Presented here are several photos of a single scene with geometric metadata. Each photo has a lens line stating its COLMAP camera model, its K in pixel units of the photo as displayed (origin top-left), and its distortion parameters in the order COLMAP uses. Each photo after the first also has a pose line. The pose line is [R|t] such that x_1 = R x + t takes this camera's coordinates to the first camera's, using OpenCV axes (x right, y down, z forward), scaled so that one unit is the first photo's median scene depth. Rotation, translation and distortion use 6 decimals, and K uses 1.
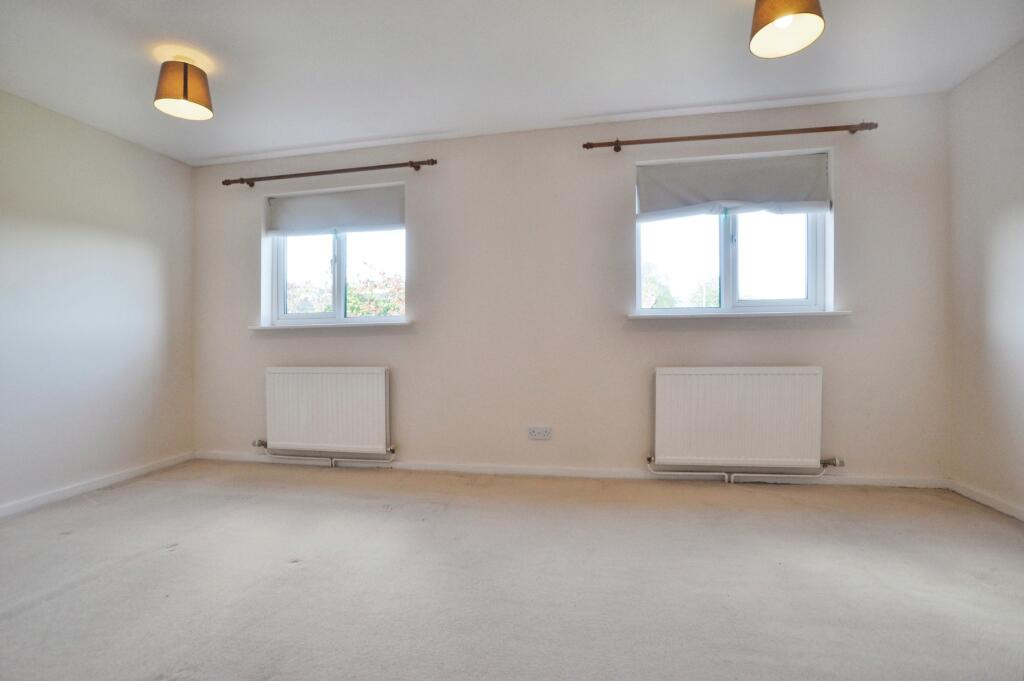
lens RADIAL K [[474.1, 0, 510.8], [0, 474.1, 339.1], [0, 0, 1]] dist [-0.037324, 0.005114]
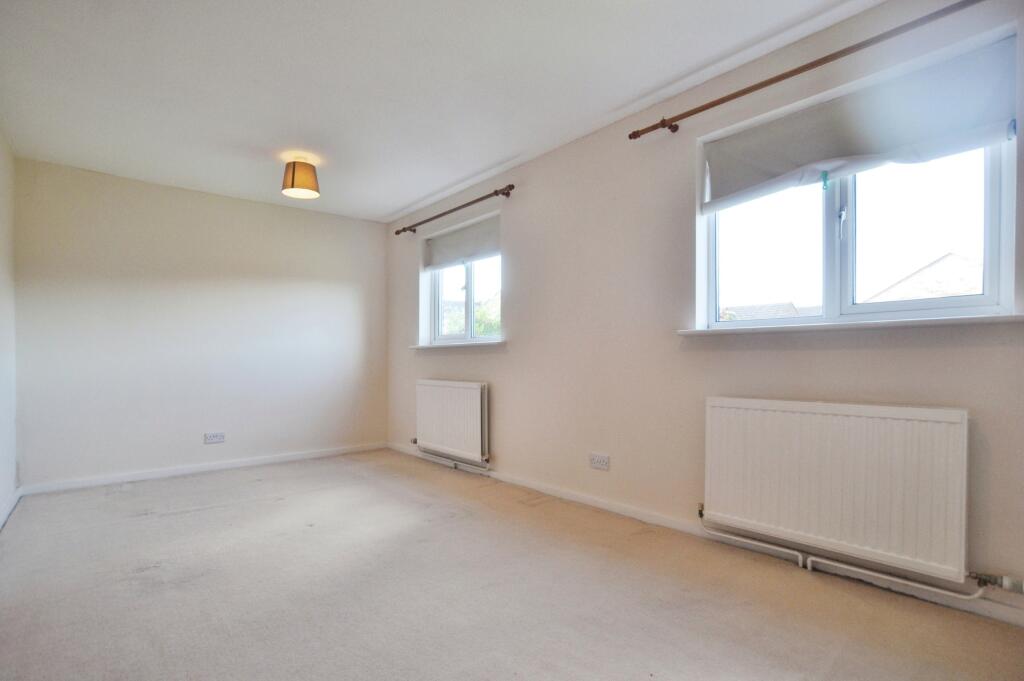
lens RADIAL K [[474.1, 0, 477.9], [0, 474.1, 353.8], [0, 0, 1]] dist [-0.037324, 0.005114]
pose [[0.795927, 0.003967, -0.605380, 0.403715], [-0.005728, 0.999983, -0.000978, -0.006579], [0.605366, 0.004246, 0.795936, 0.128803]]
